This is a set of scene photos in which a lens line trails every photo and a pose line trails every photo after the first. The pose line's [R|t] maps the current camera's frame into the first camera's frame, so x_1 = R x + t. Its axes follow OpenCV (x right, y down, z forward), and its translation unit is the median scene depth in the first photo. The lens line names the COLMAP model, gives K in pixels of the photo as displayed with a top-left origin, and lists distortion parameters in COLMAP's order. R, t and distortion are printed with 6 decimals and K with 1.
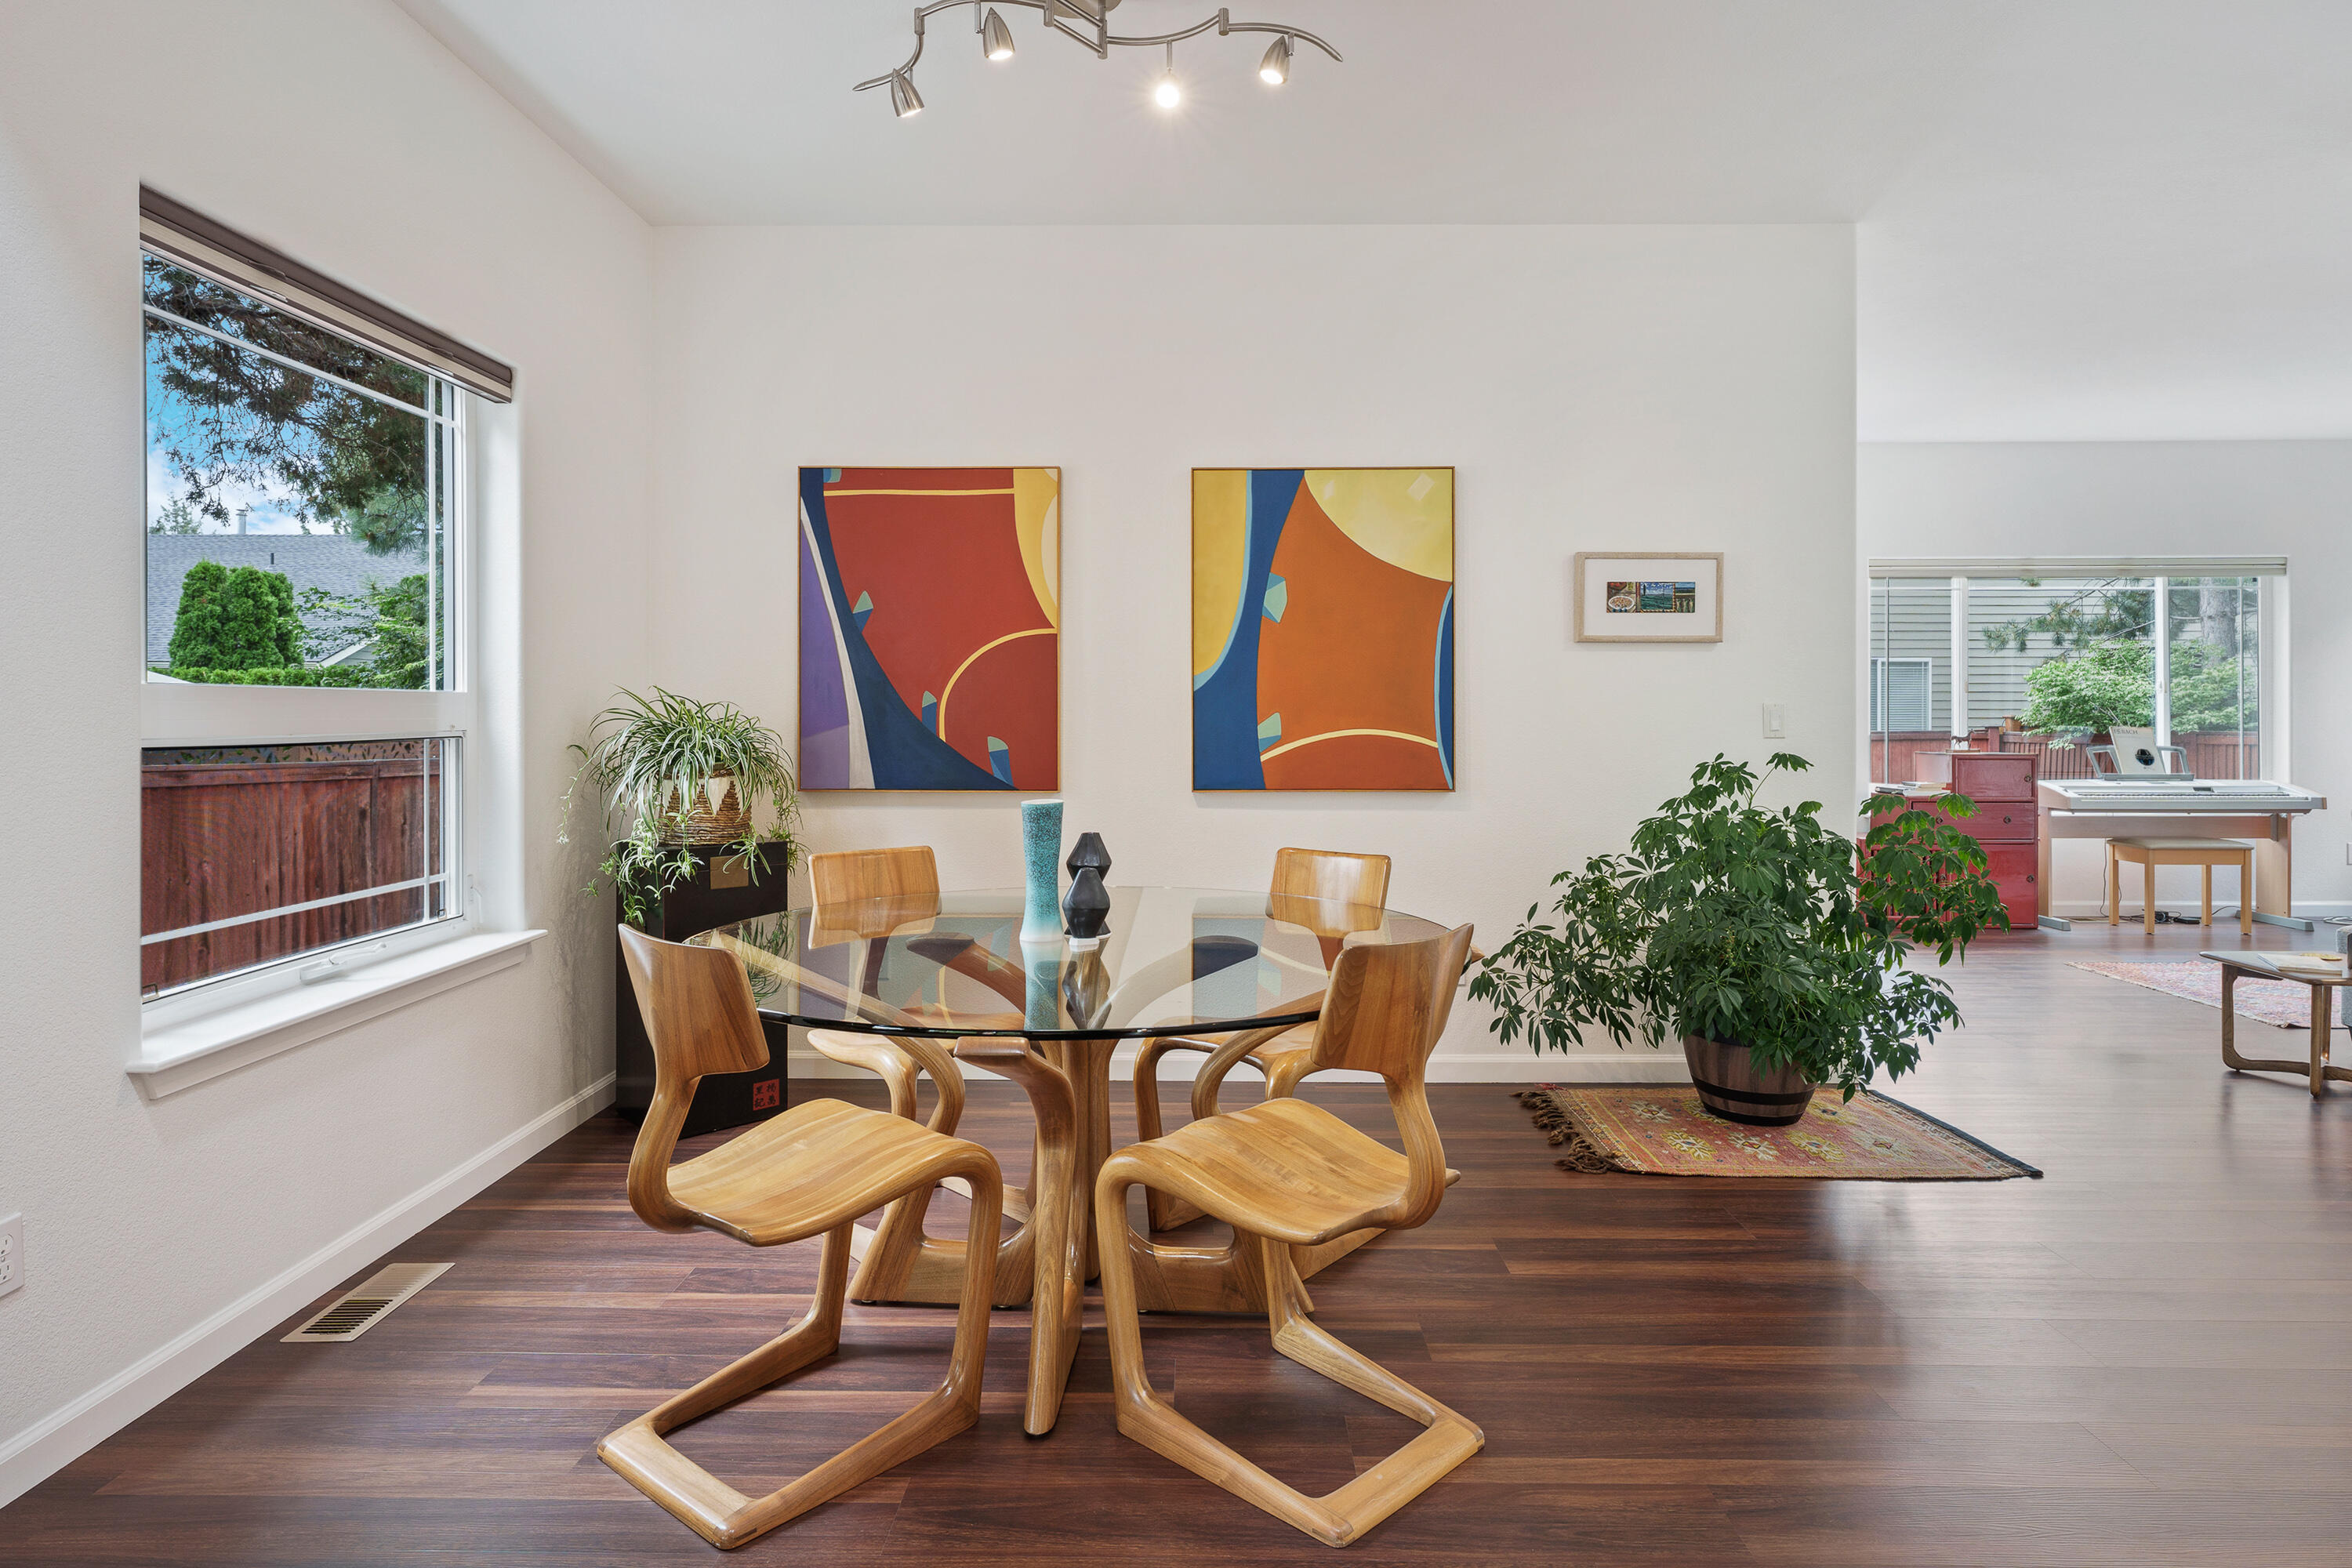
lens RADIAL K [[1230.9, 0, 1174.5], [0, 1230.9, 773.6], [0, 0, 1]] dist [0.005341, 0.000411]
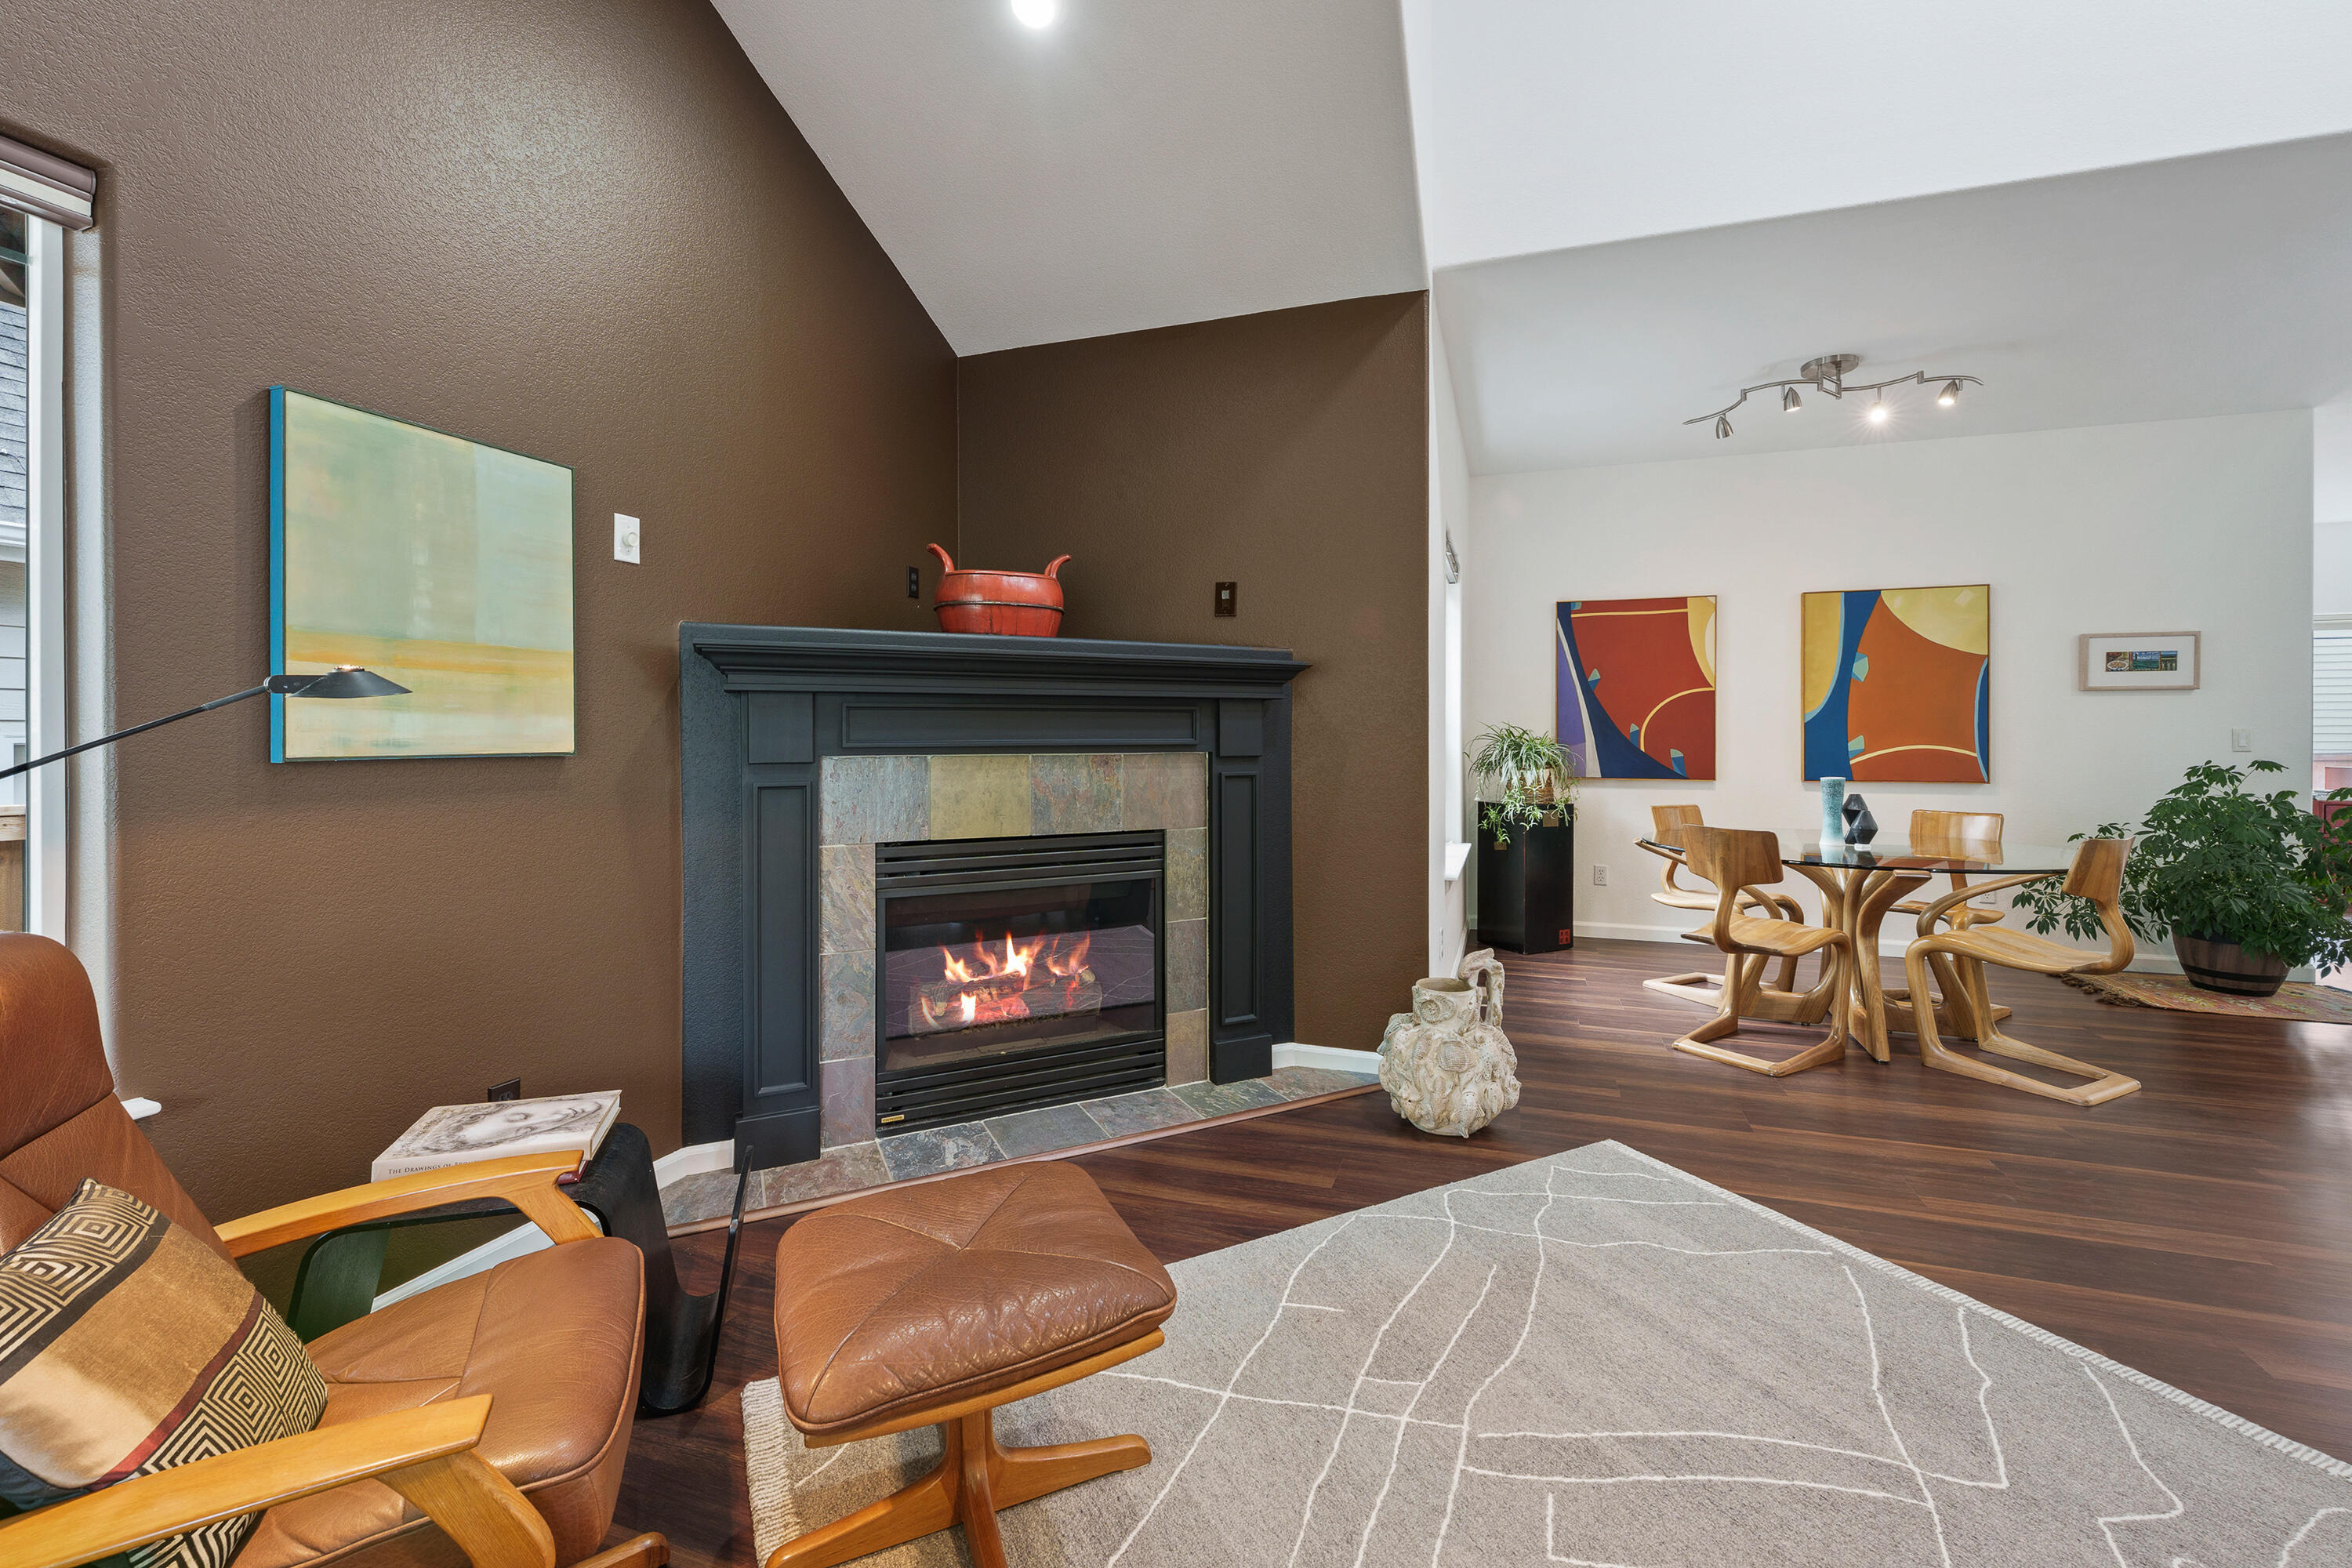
lens RADIAL K [[945.9, 0, 1177.1], [0, 945.9, 776.2], [0, 0, 1]] dist [0.000259, 0.000429]
pose [[0.953574, 0.011871, -0.300926, -0.430309], [-0.014472, 0.999875, -0.006414, 0.029005], [0.300812, 0.010471, 0.953626, -0.528845]]
